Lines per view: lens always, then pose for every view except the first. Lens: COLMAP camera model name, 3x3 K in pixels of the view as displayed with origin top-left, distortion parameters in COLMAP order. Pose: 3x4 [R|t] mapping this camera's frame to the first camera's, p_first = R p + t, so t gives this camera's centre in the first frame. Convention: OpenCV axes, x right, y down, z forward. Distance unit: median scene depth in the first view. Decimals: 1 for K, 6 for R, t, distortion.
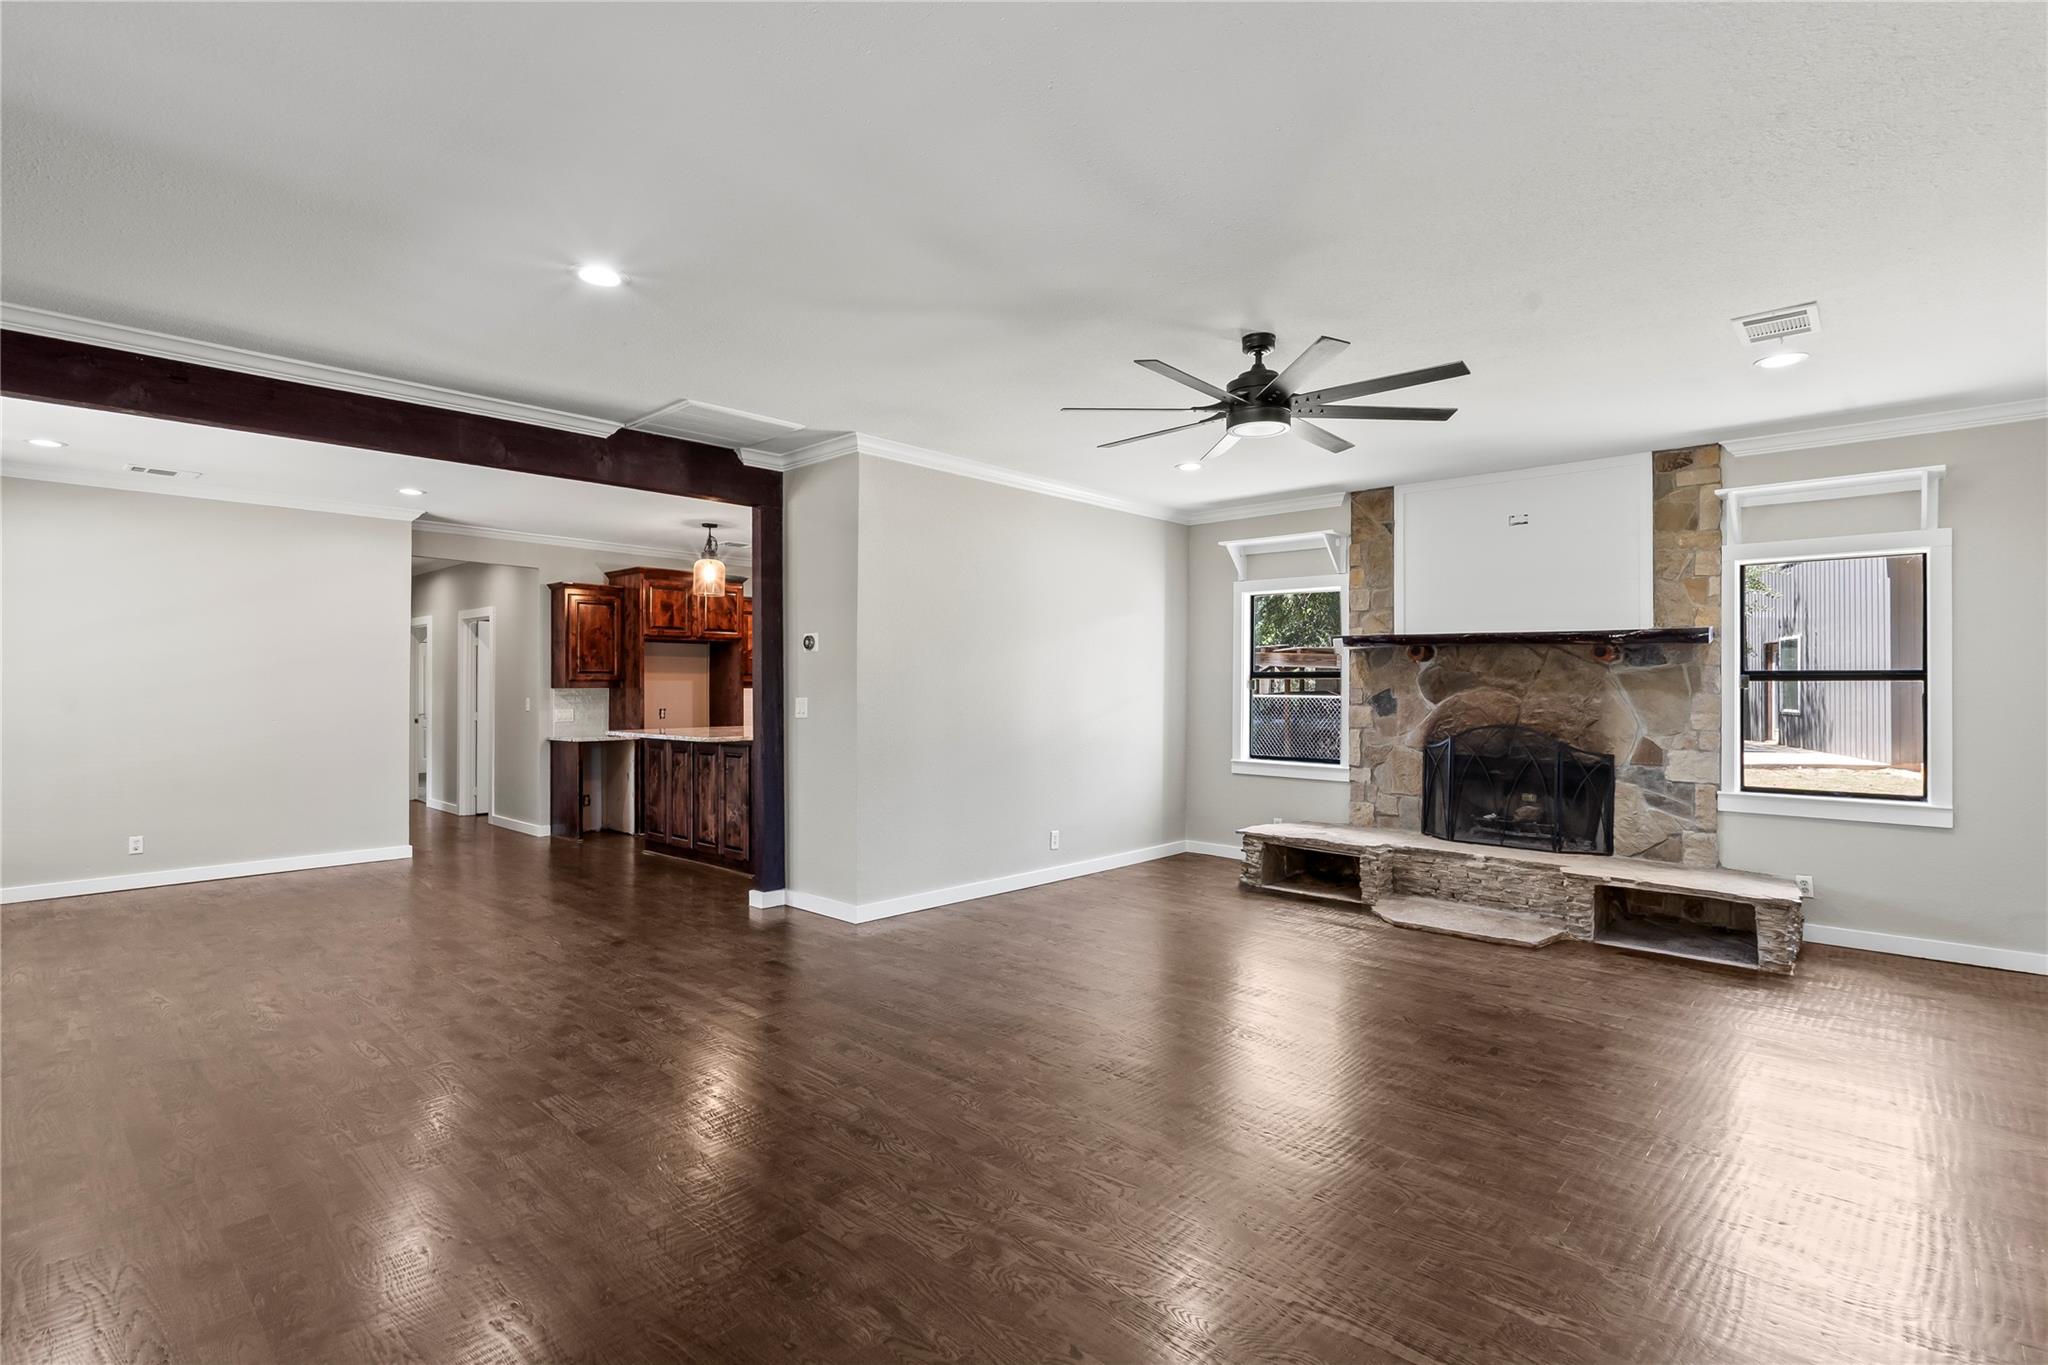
lens RADIAL K [[958.7, 0, 980.3], [0, 958.7, 687.8], [0, 0, 1]] dist [0.000930, -0.000319]
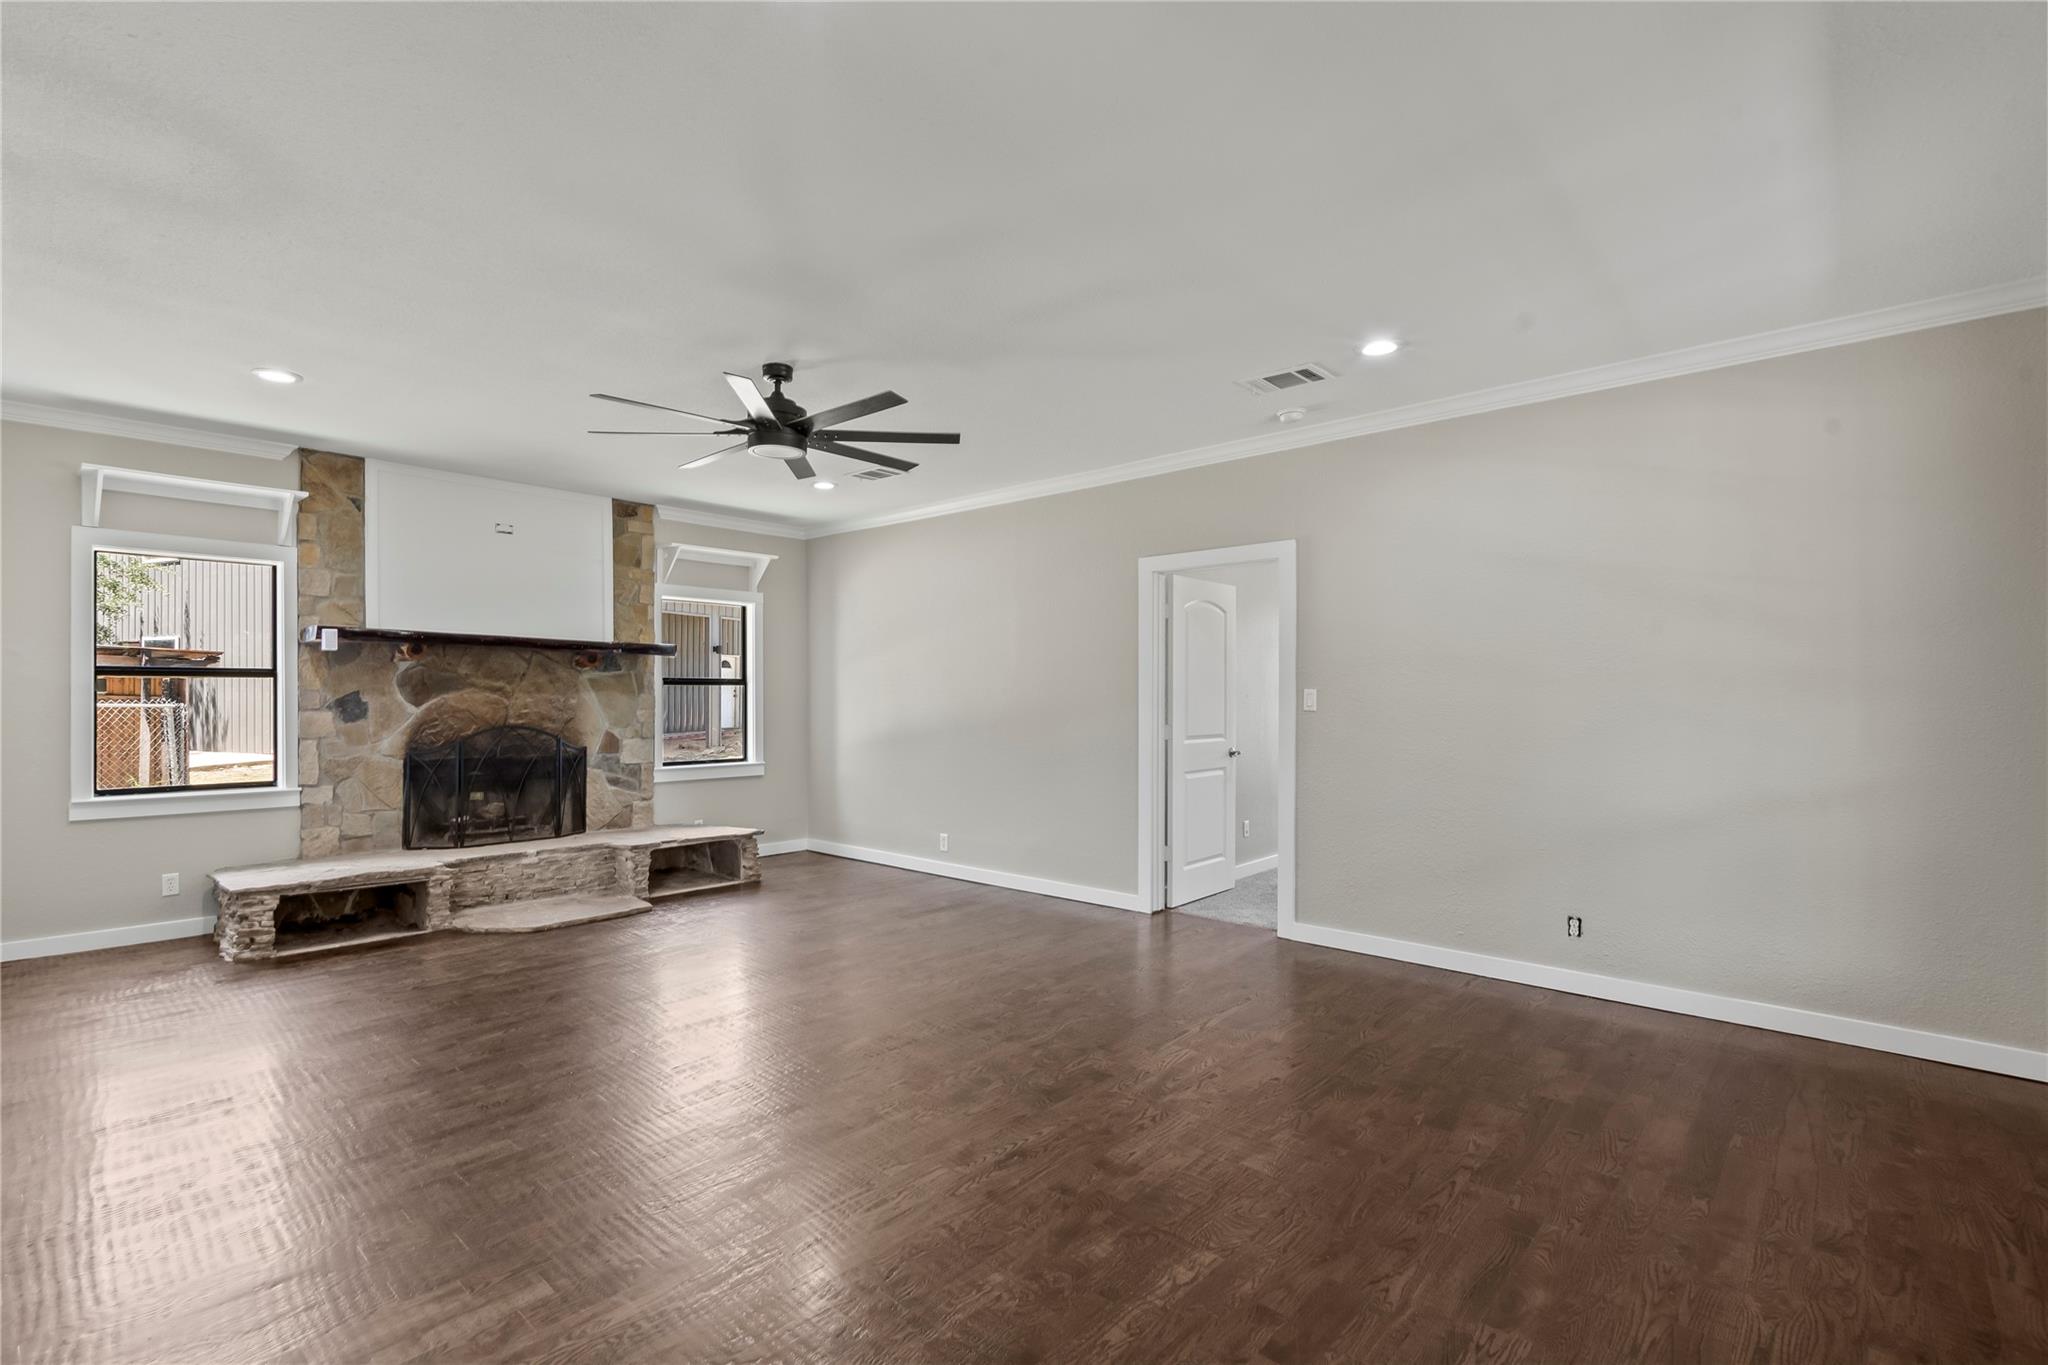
lens RADIAL K [[958.7, 0, 1019.8], [0, 958.7, 686.8], [0, 0, 1]] dist [0.000930, -0.000319]
pose [[-0.039488, 0.003291, 0.999215, -0.529451], [-0.001553, 0.999993, -0.003355, -0.000503], [-0.999219, -0.001684, -0.039483, 0.504974]]
